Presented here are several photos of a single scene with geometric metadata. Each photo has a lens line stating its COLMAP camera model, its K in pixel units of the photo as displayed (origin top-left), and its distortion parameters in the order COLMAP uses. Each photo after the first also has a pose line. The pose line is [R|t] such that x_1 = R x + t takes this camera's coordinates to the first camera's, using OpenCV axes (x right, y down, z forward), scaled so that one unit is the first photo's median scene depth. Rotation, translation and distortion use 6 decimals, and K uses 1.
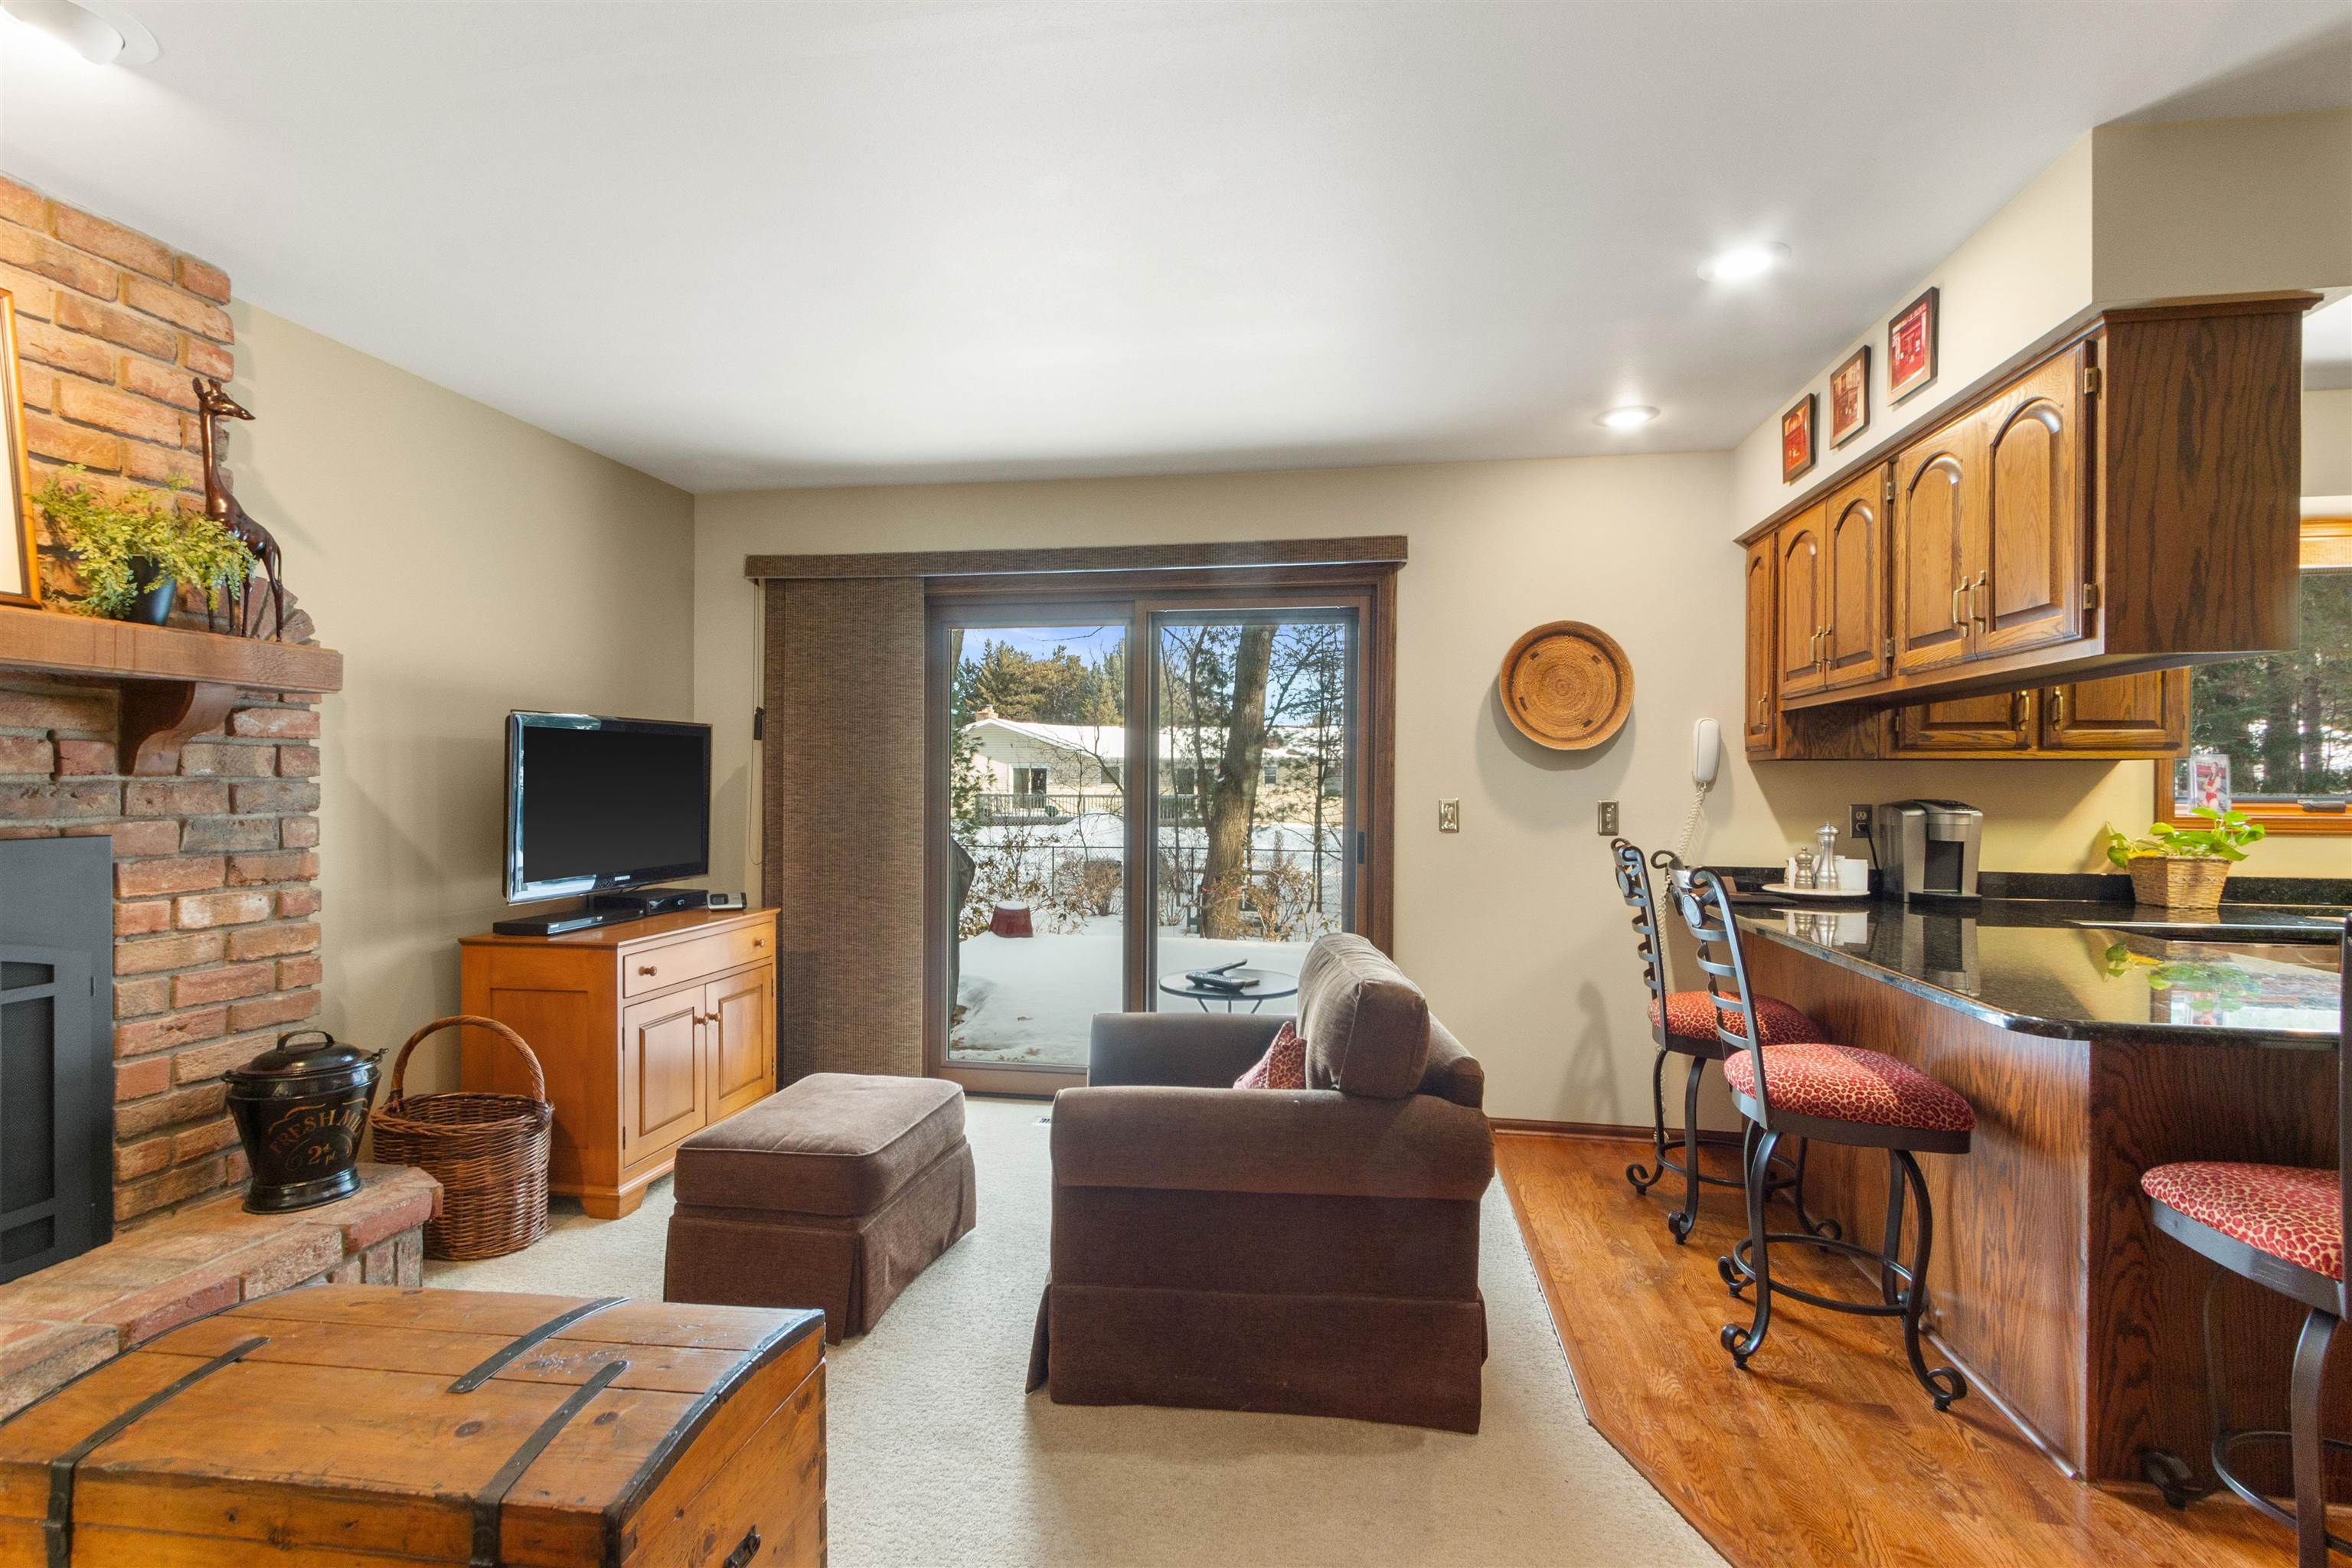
lens RADIAL K [[1119.6, 0, 1191.7], [0, 1119.6, 790.6], [0, 0, 1]] dist [0.008532, -0.001392]
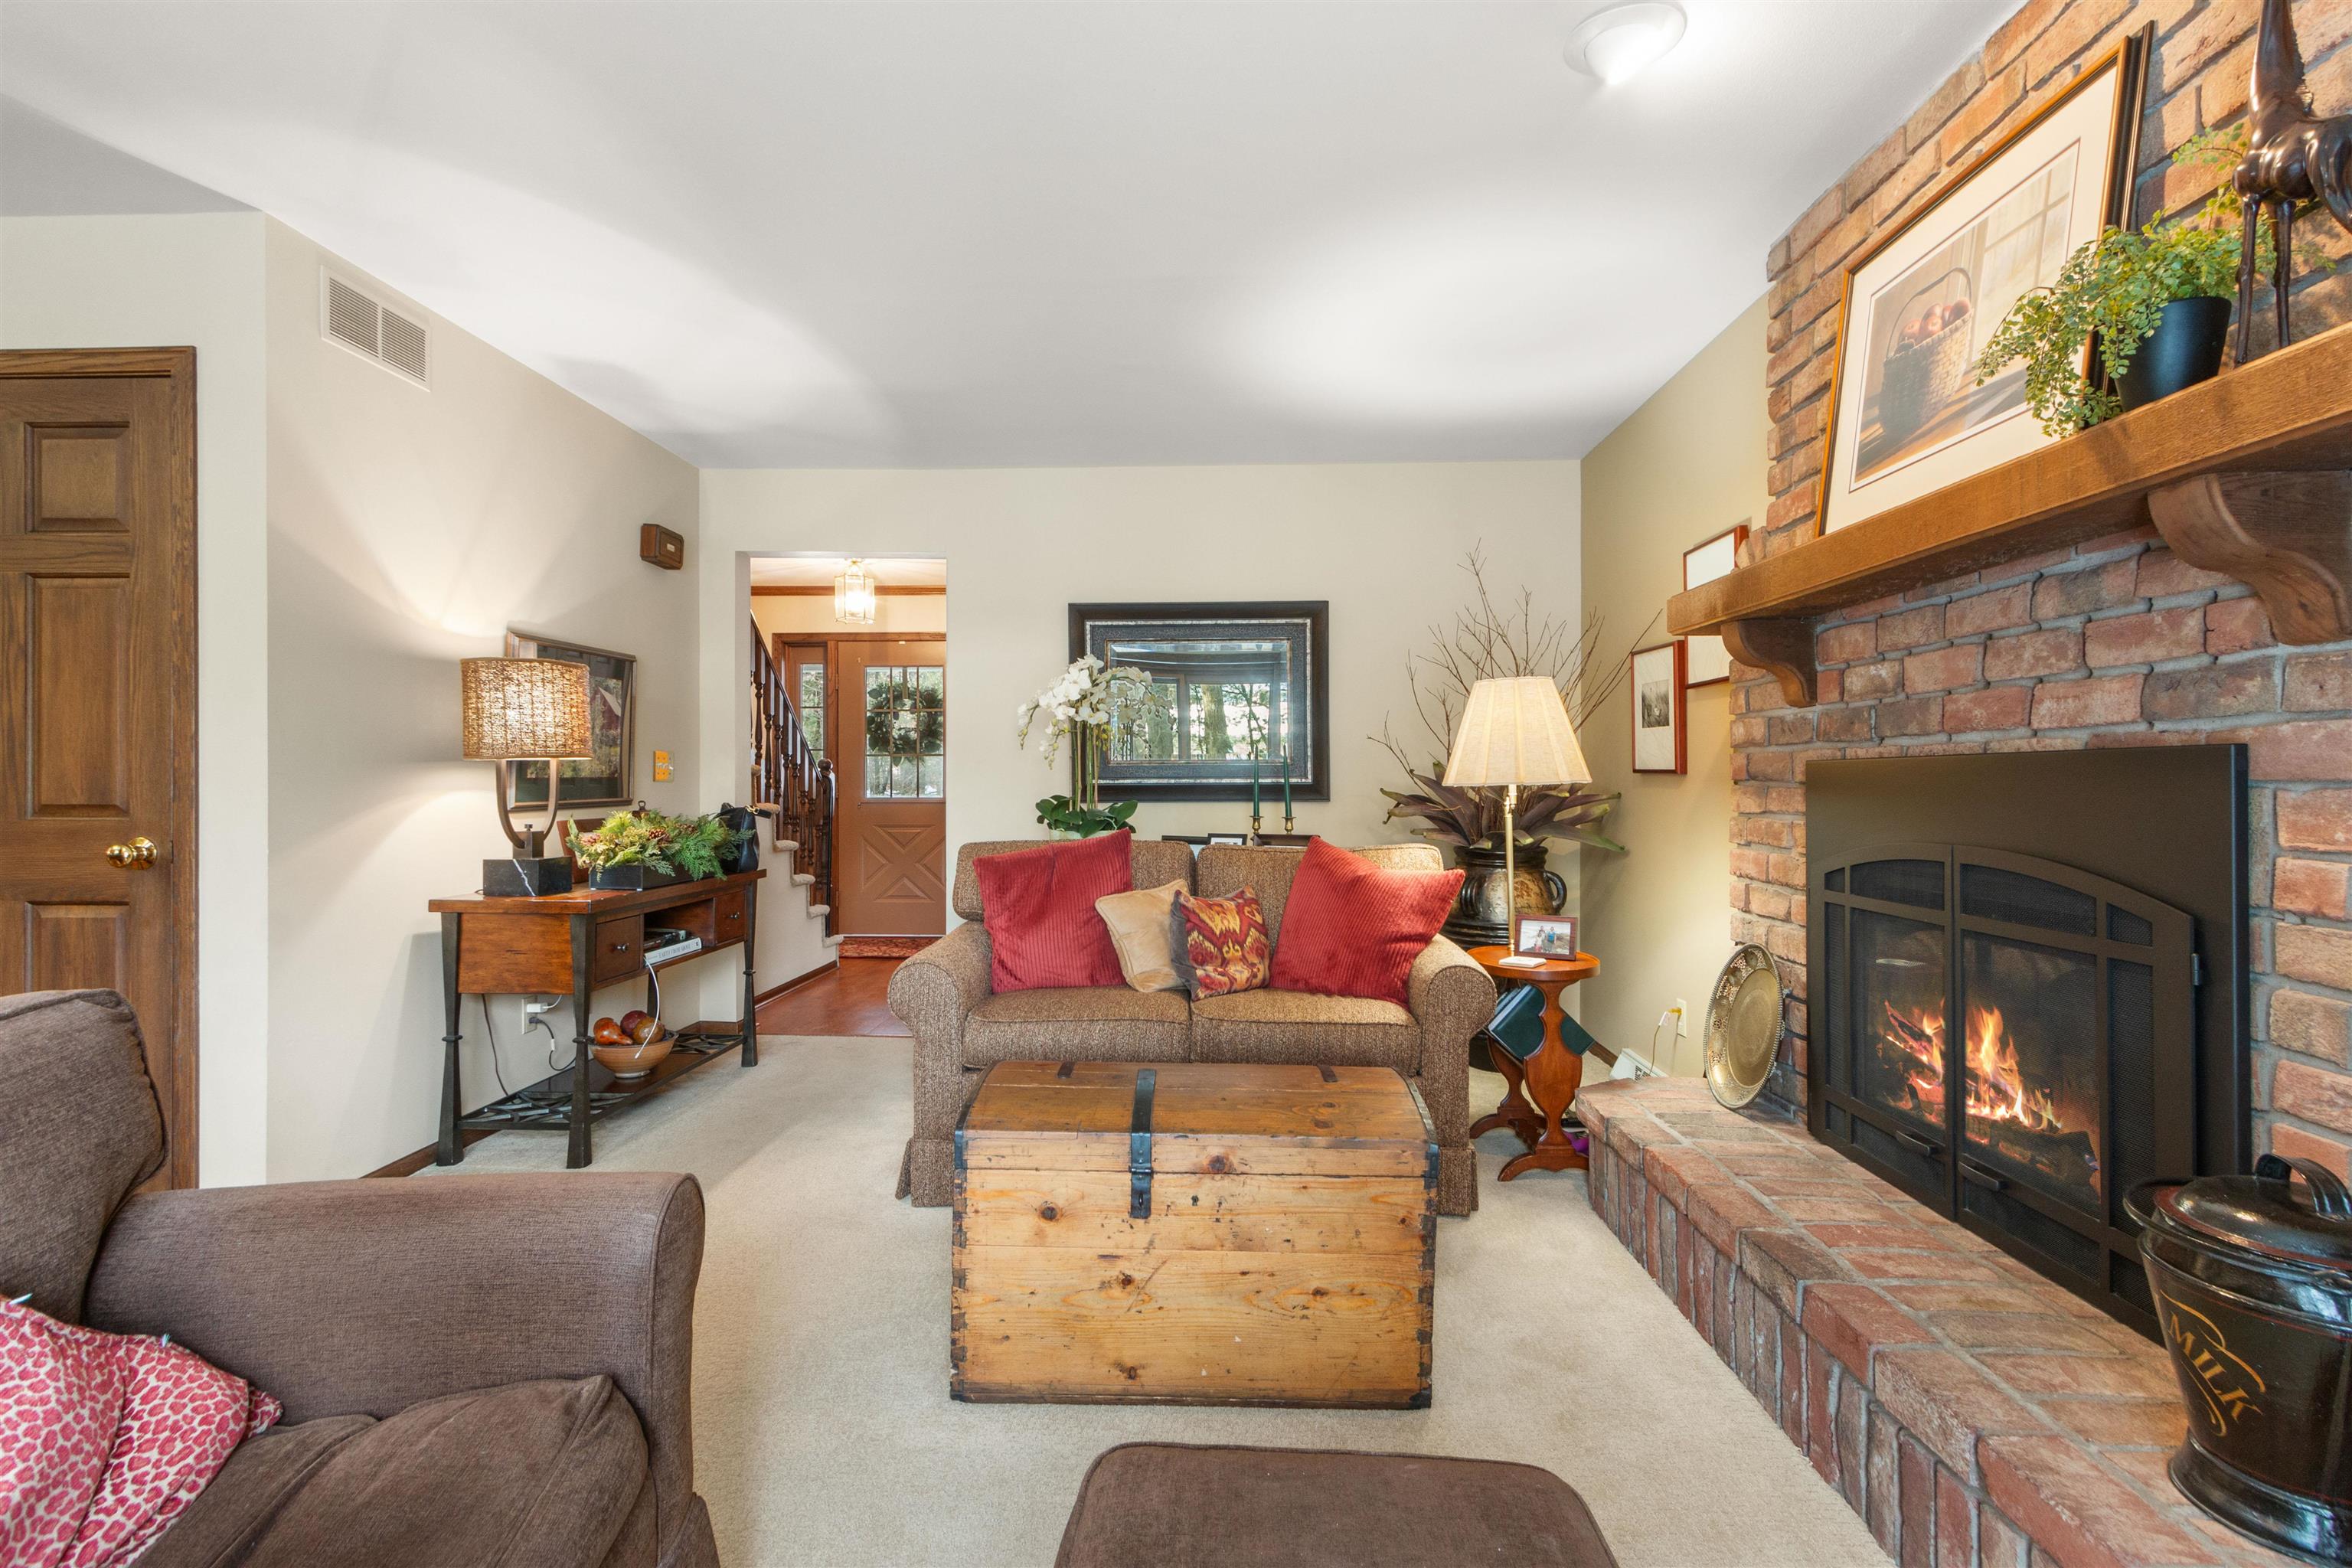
lens RADIAL K [[1119.6, 0, 1225.7], [0, 1119.6, 783.8], [0, 0, 1]] dist [0.008532, -0.001392]
pose [[-0.987837, -0.004404, -0.155428, -0.253192], [-0.006024, 0.999932, 0.009951, 0.049848], [0.155374, 0.010766, -0.987797, 1.296008]]
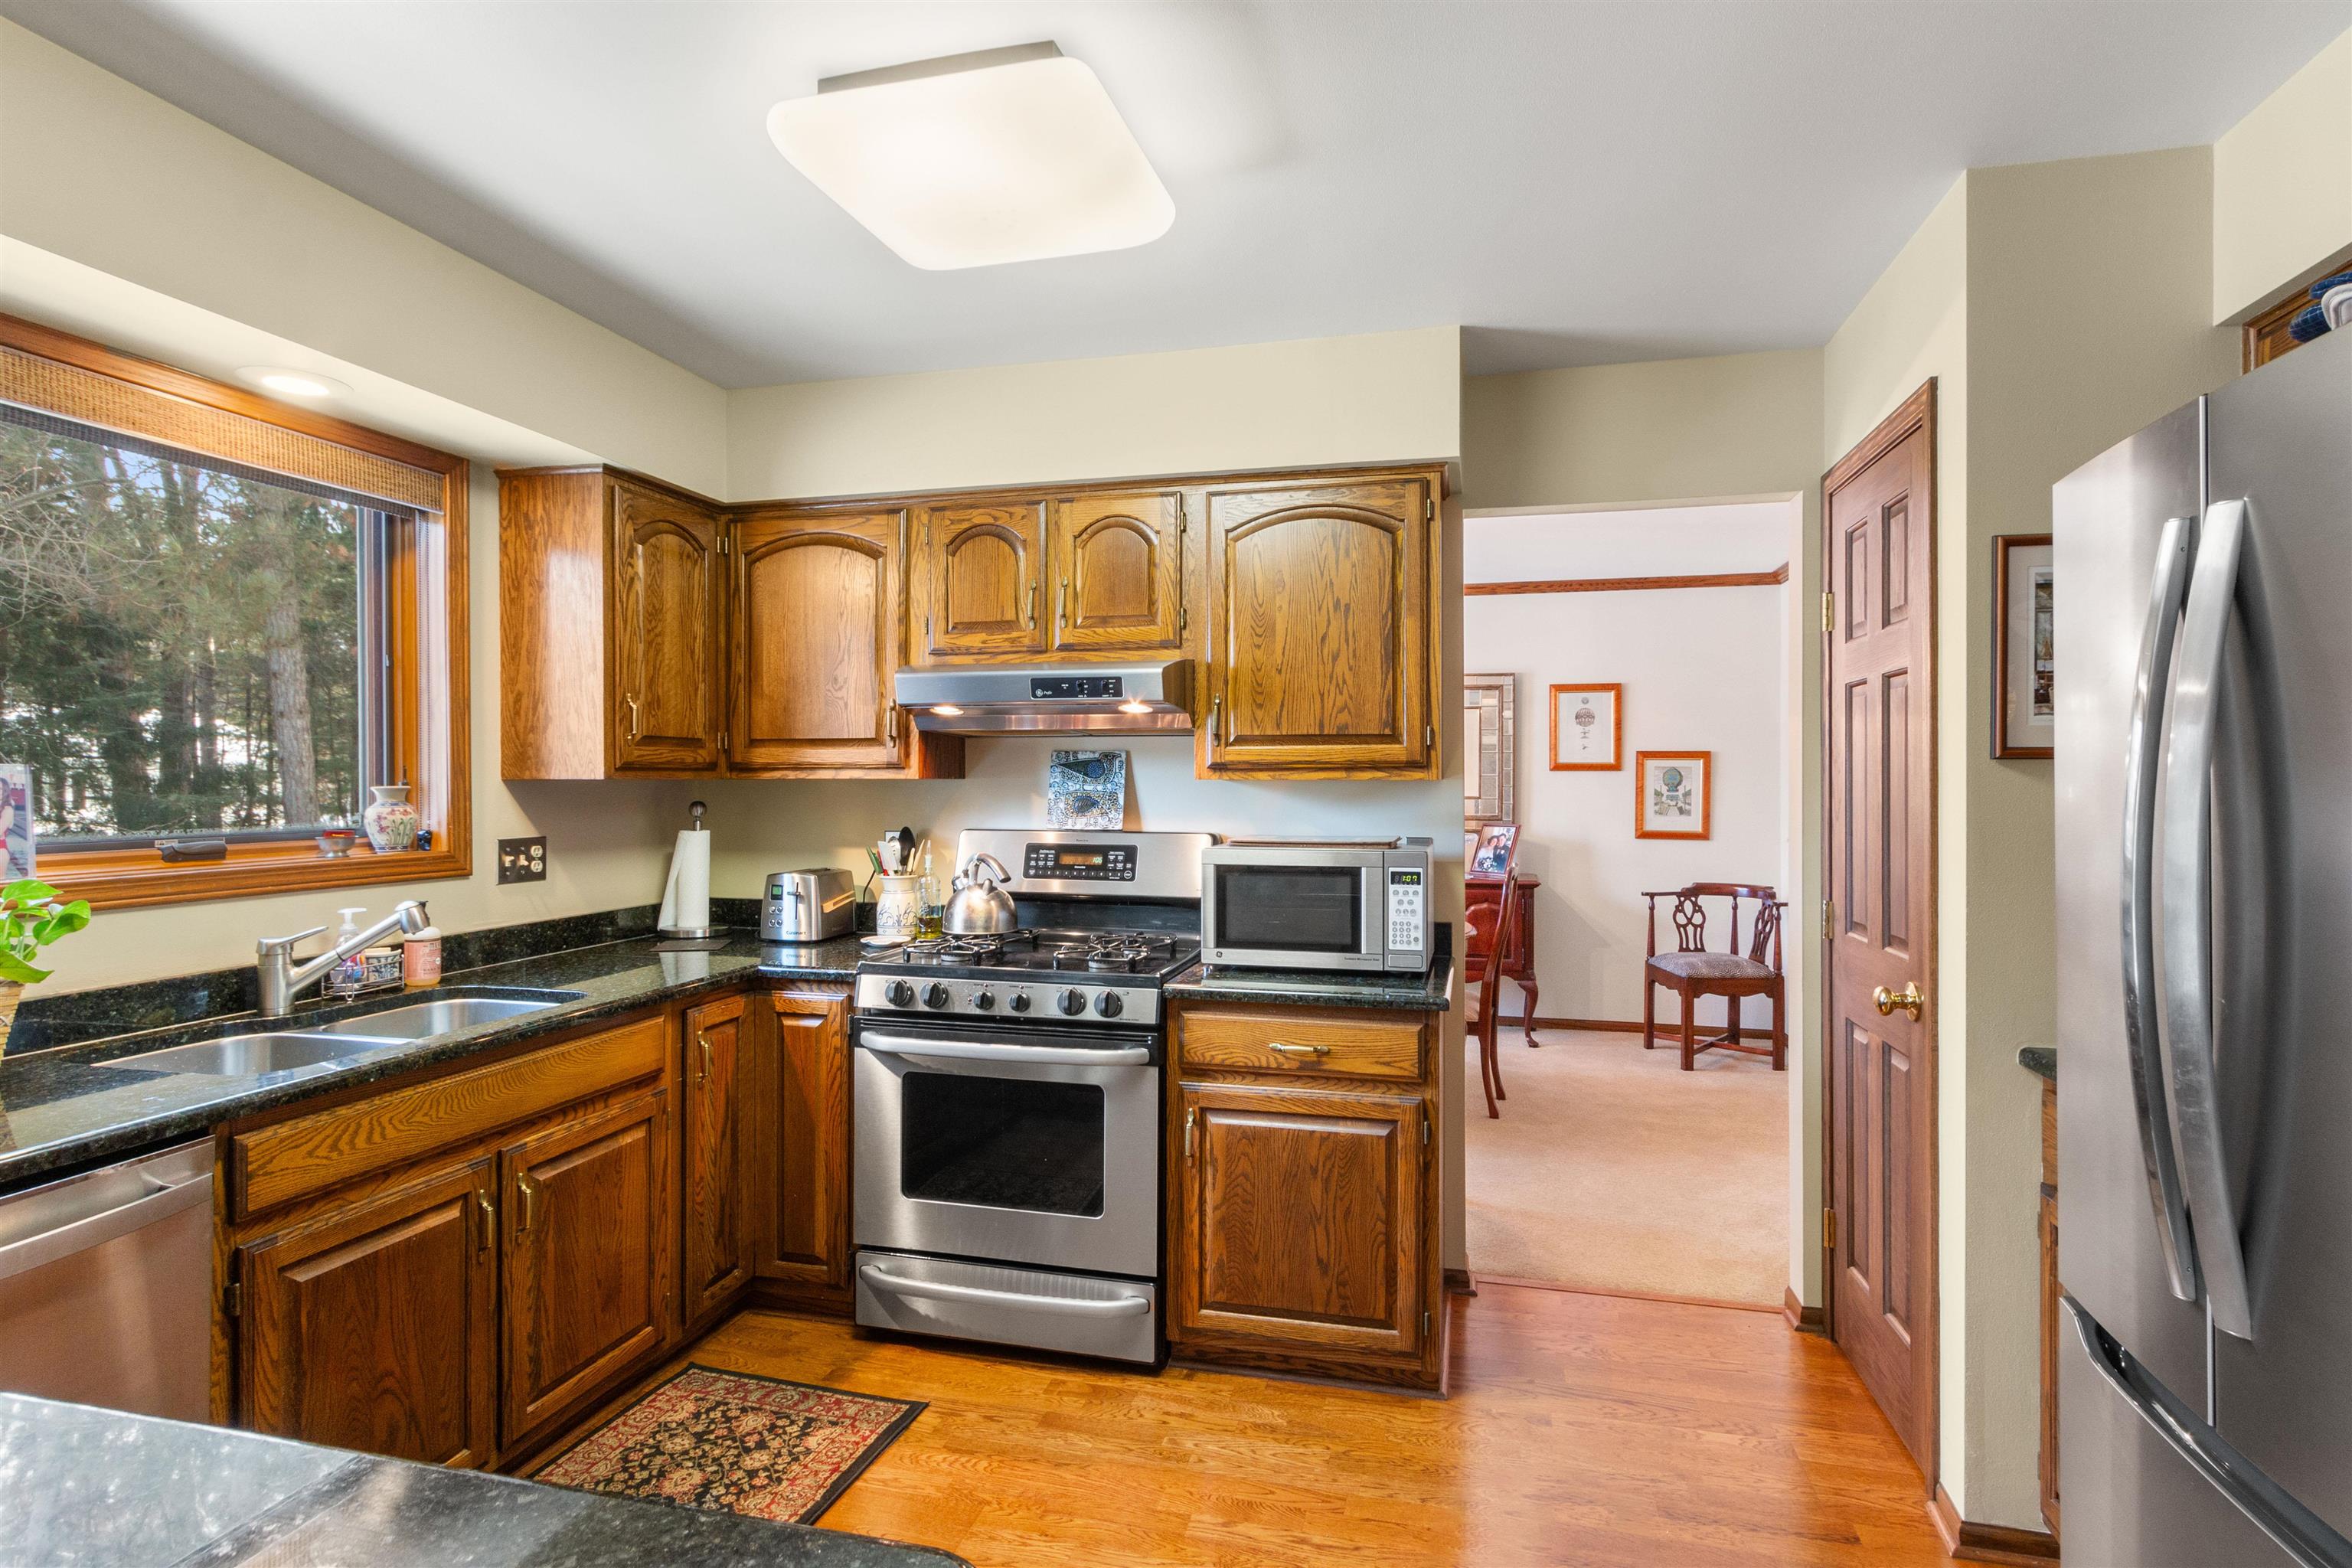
lens RADIAL K [[1179.1, 0, 1209.9], [0, 1179.1, 782.8], [0, 0, 1]] dist [-0.000192, -0.001848]
pose [[0.085123, -0.007505, 0.996342, 0.543078], [0.007407, 0.999949, 0.006899, -0.028416], [-0.996343, 0.006793, 0.085174, 0.522937]]
